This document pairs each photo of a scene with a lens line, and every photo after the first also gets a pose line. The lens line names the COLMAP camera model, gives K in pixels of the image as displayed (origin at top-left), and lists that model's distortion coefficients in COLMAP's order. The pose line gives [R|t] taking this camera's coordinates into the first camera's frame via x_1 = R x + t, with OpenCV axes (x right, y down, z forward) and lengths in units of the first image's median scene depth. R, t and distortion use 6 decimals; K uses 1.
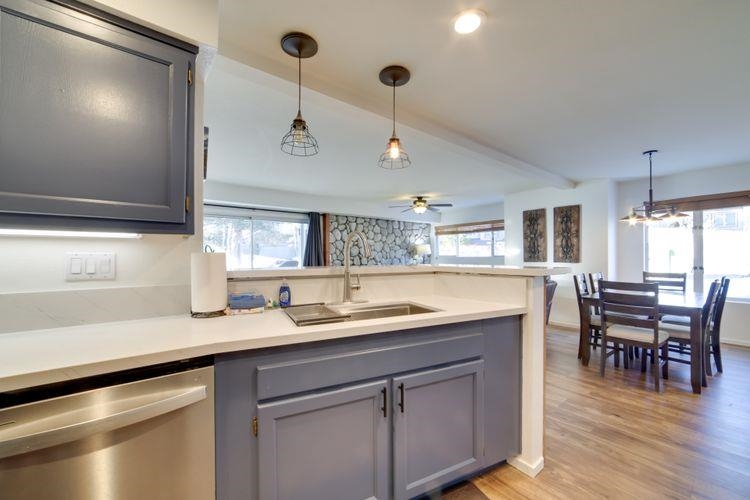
lens RADIAL K [[316.7, 0, 376.8], [0, 316.7, 256.5], [0, 0, 1]] dist [0.001093, 0.000050]
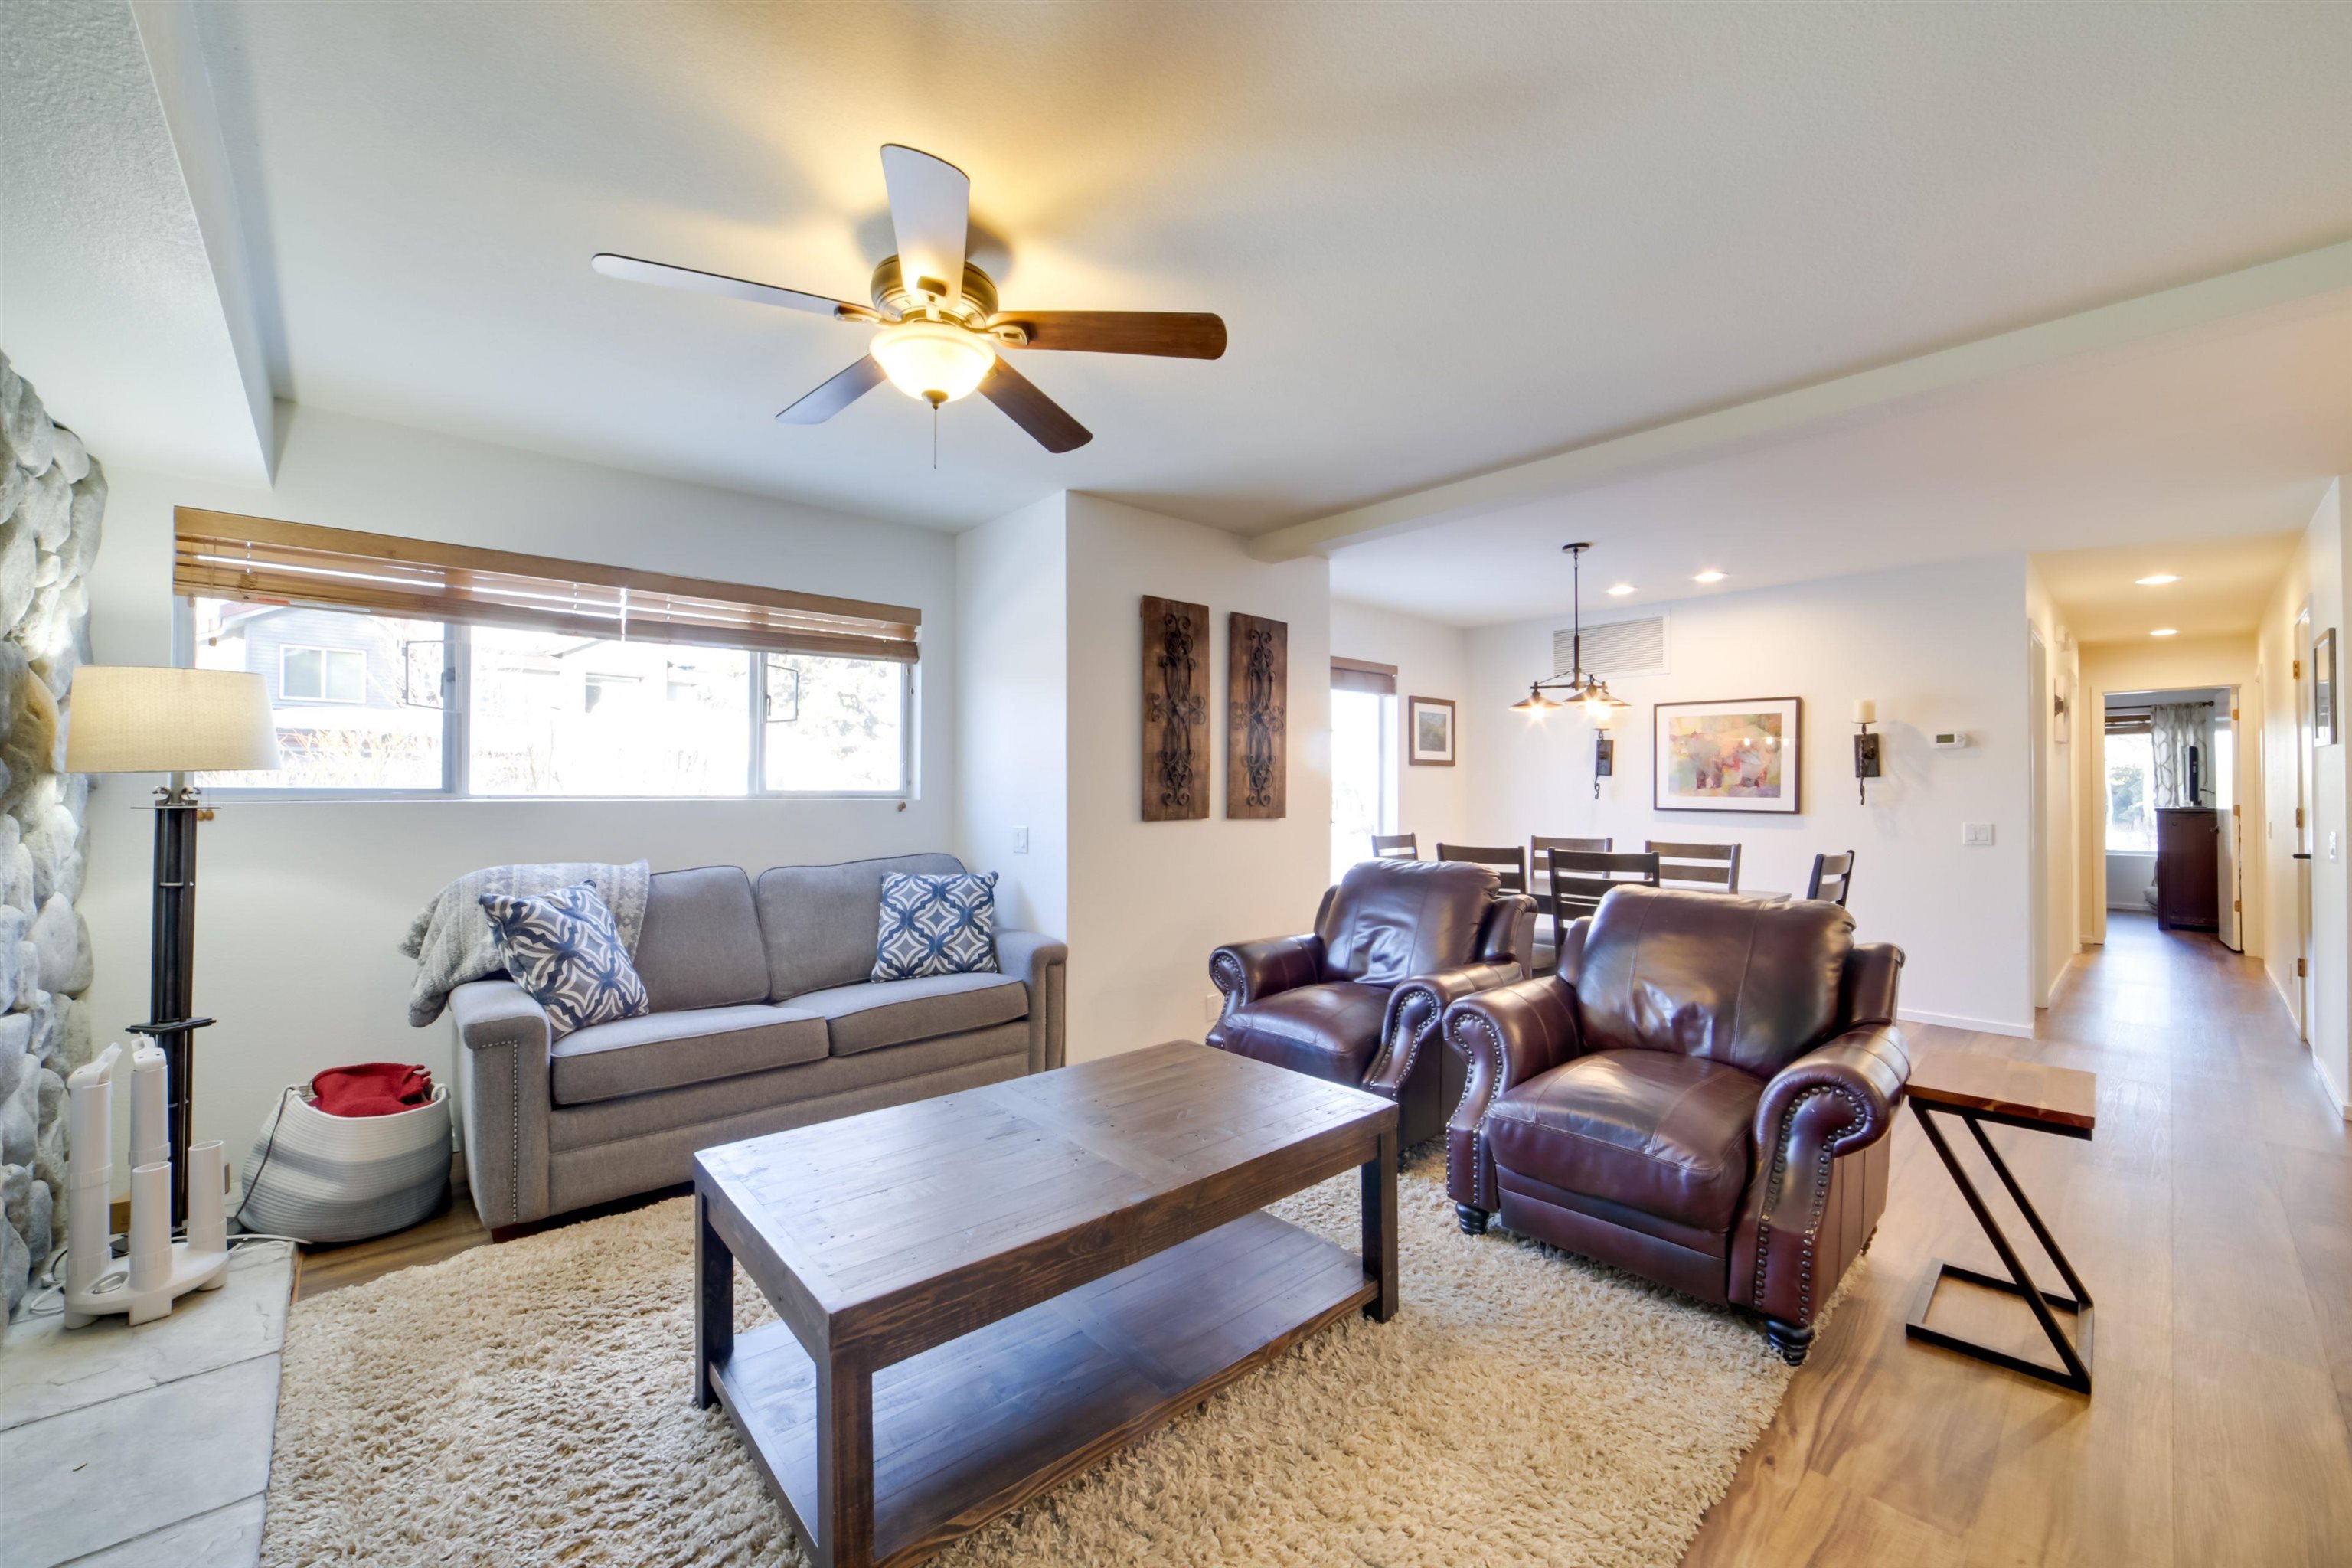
lens RADIAL K [[947.6, 0, 1168.6], [0, 947.6, 793.9], [0, 0, 1]] dist [-0.001892, 0.000076]
pose [[-0.085036, 0.001571, 0.996377, -0.171369], [0.001321, 0.999998, -0.001464, -0.000671], [-0.996377, 0.001192, -0.085038, 0.836953]]
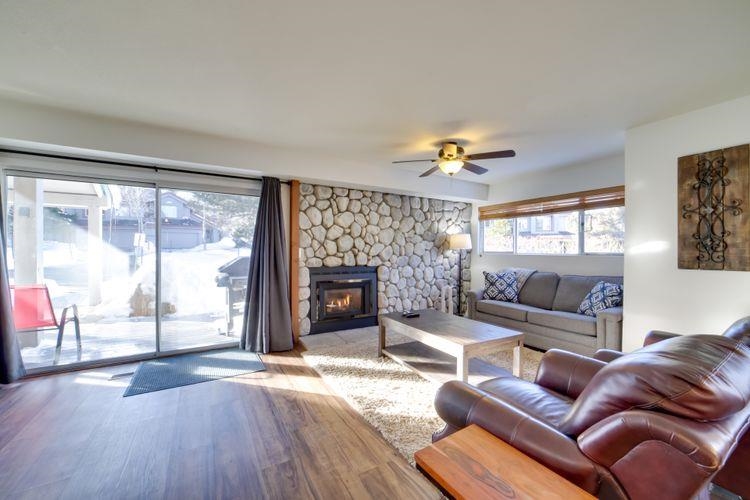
lens RADIAL K [[309.5, 0, 380.3], [0, 309.5, 252.3], [0, 0, 1]] dist [-0.001657, -0.000010]
pose [[0.992417, 0.010215, -0.122488, 0.072790], [-0.009445, 0.999932, 0.006870, -0.004424], [0.122550, -0.005661, 0.992446, 0.405345]]
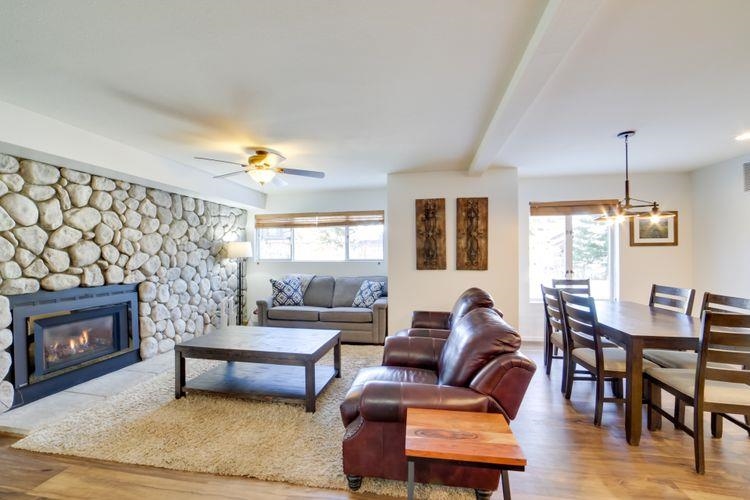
lens RADIAL K [[301.4, 0, 379.8], [0, 301.4, 252.7], [0, 0, 1]] dist [-0.001914, 0.000383]
pose [[0.738423, 0.000110, 0.674338, -0.052027], [0.003192, 0.999988, -0.003658, -0.015554], [-0.674331, 0.004853, 0.738414, 0.439511]]
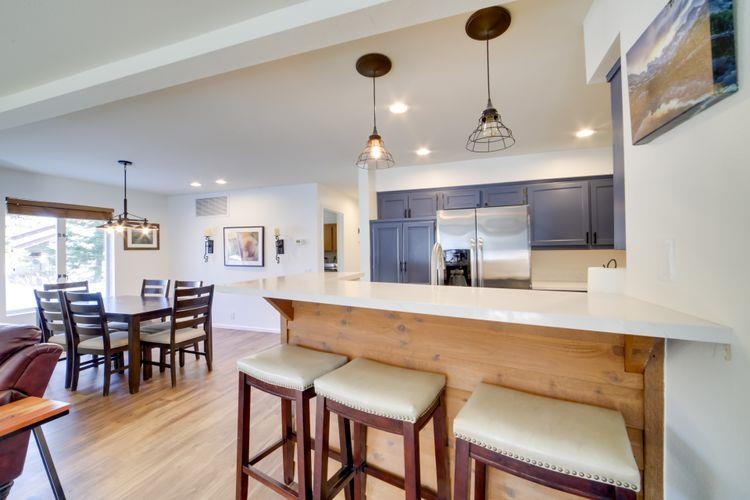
lens RADIAL K [[302.2, 0, 372.6], [0, 302.2, 253.1], [0, 0, 1]] dist [-0.001892, 0.000076]
pose [[-0.538076, 0.005740, 0.842877, -0.191231], [0.016360, 0.999860, 0.003635, -0.014618], [-0.842737, 0.015745, -0.538094, 0.435446]]
